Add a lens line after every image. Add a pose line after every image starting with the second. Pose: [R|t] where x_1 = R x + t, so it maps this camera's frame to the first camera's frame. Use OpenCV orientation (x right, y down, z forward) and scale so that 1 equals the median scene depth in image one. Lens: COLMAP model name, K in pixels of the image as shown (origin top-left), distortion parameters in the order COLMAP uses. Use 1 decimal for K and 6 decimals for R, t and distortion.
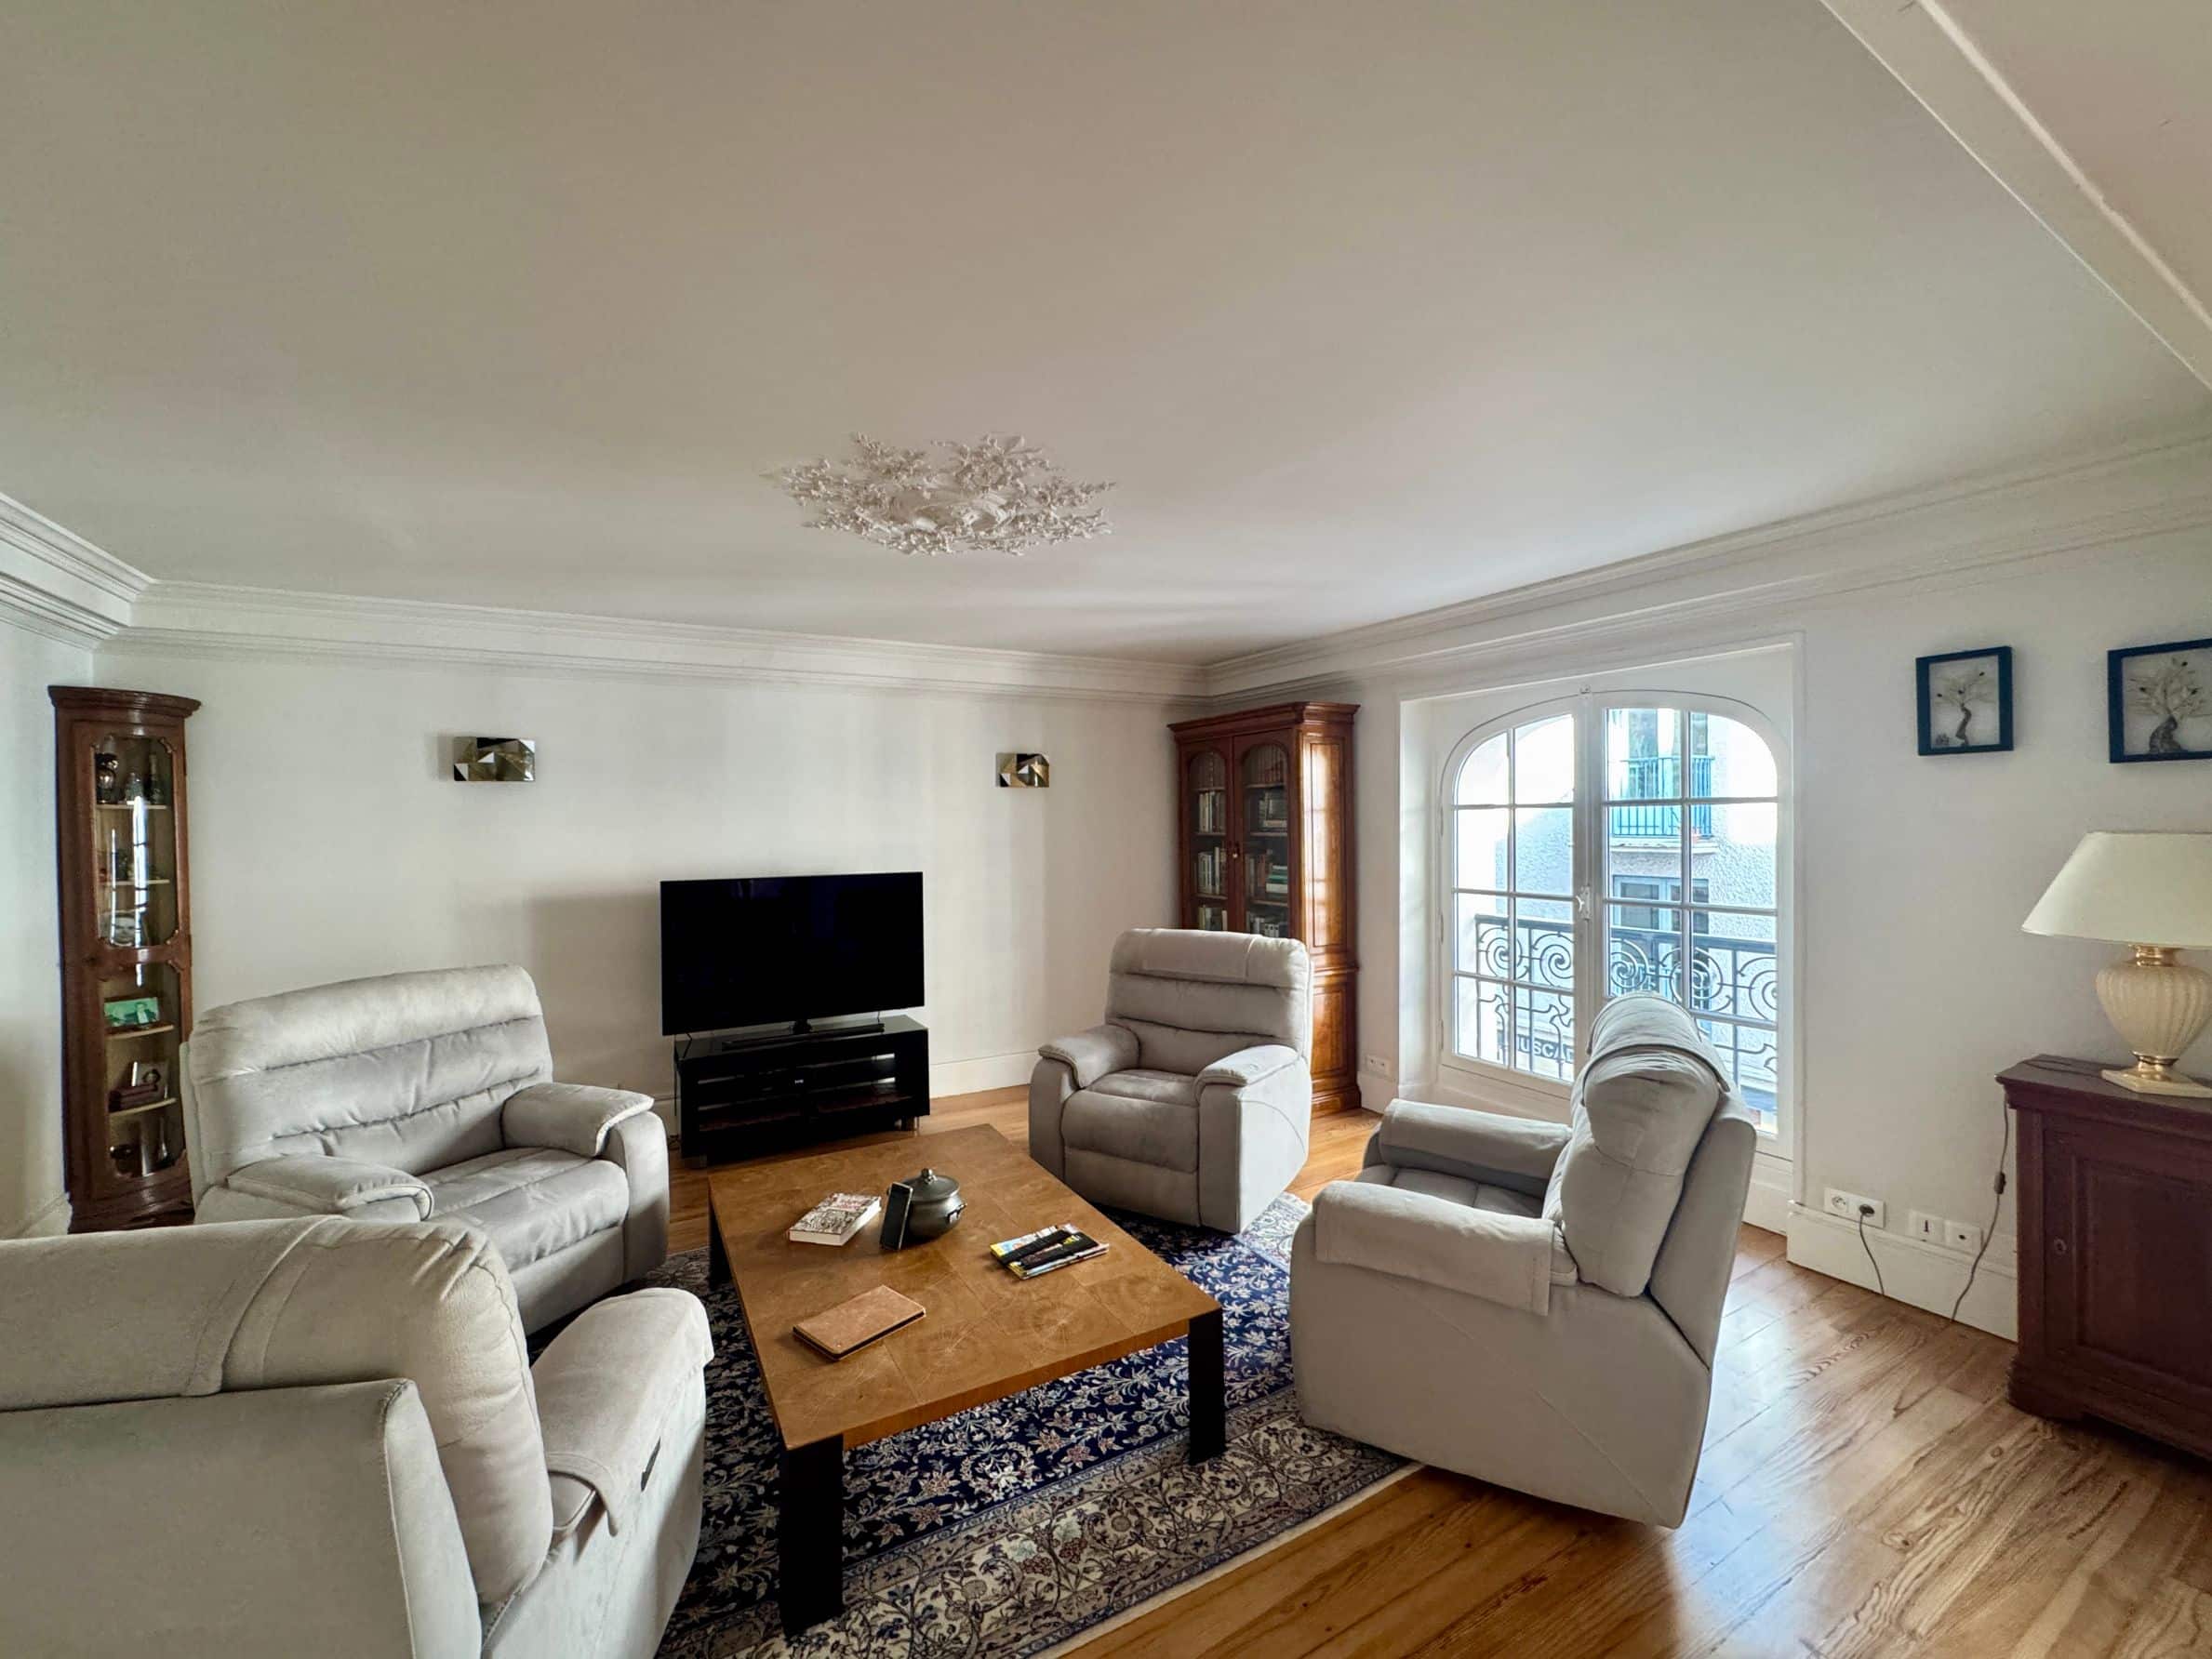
lens RADIAL K [[879.7, 0, 1106.0], [0, 879.7, 829.5], [0, 0, 1]] dist [0.000370, 0.000053]
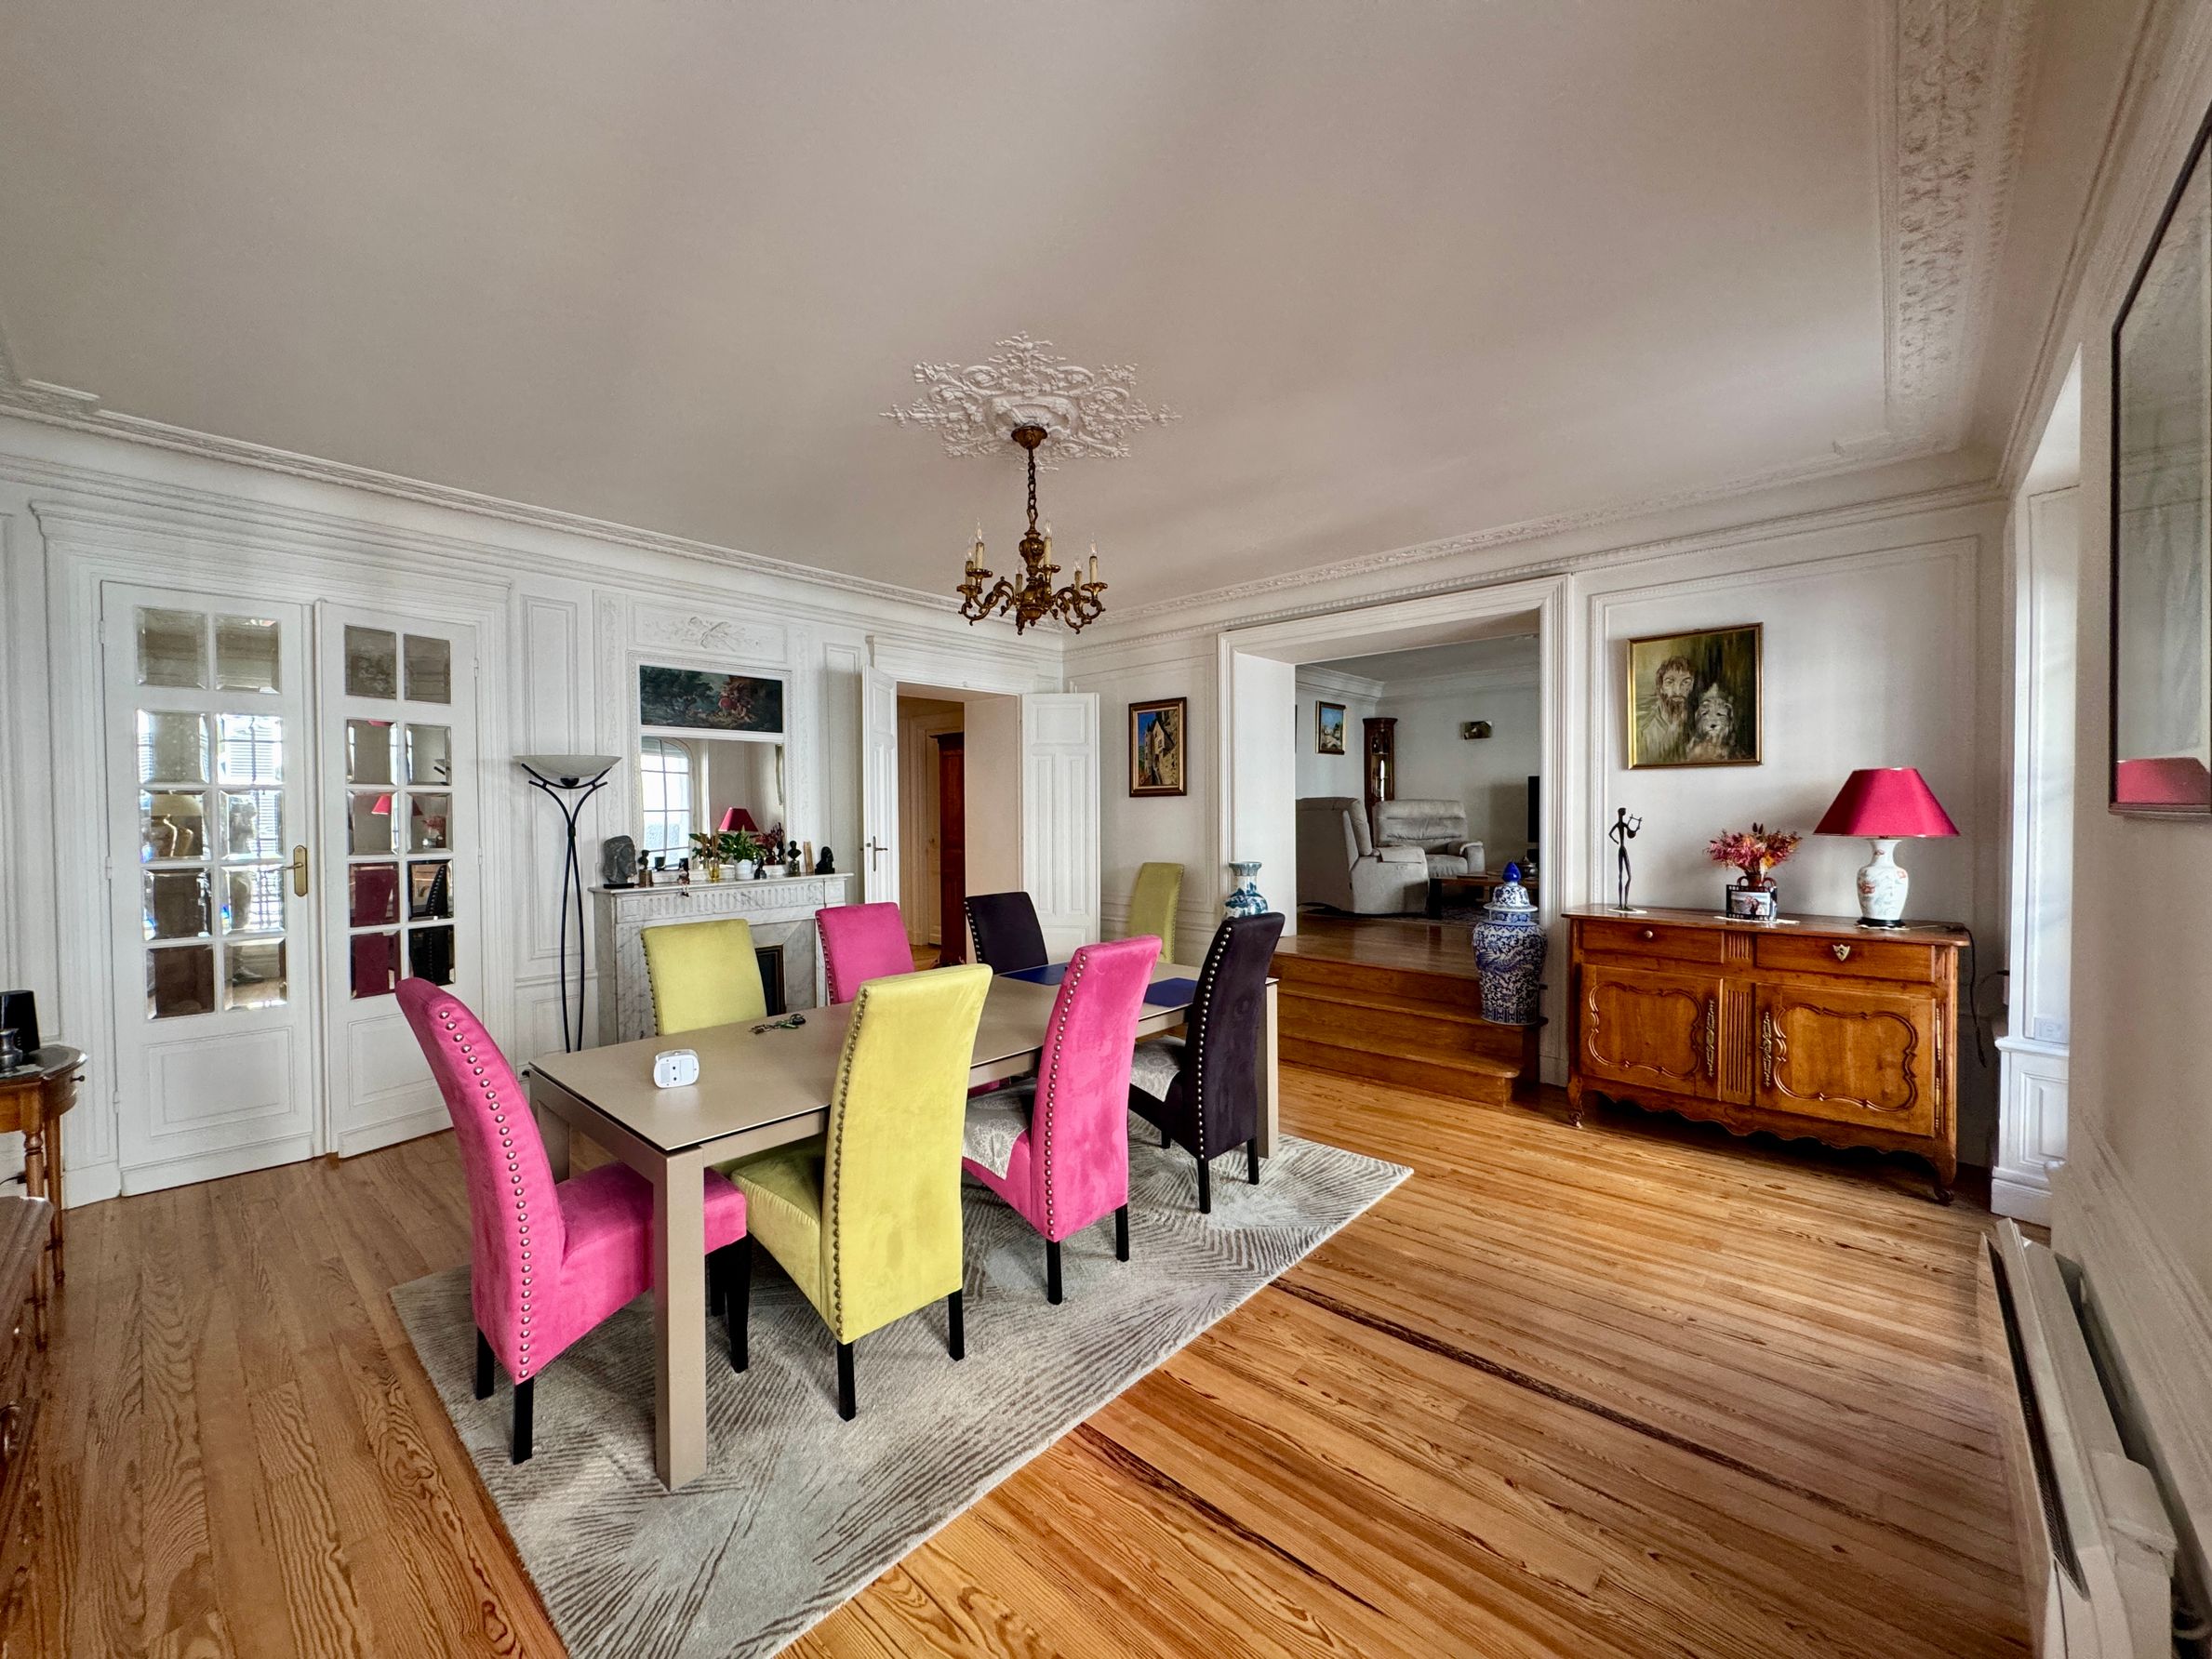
lens RADIAL K [[879.7, 0, 1106.0], [0, 879.7, 829.5], [0, 0, 1]] dist [0.000370, 0.000053]
pose [[0.305039, 0.026068, -0.951983, 1.750924], [-0.005154, 0.999656, 0.025722, 0.183114], [0.952326, -0.002940, 0.305068, -0.995988]]
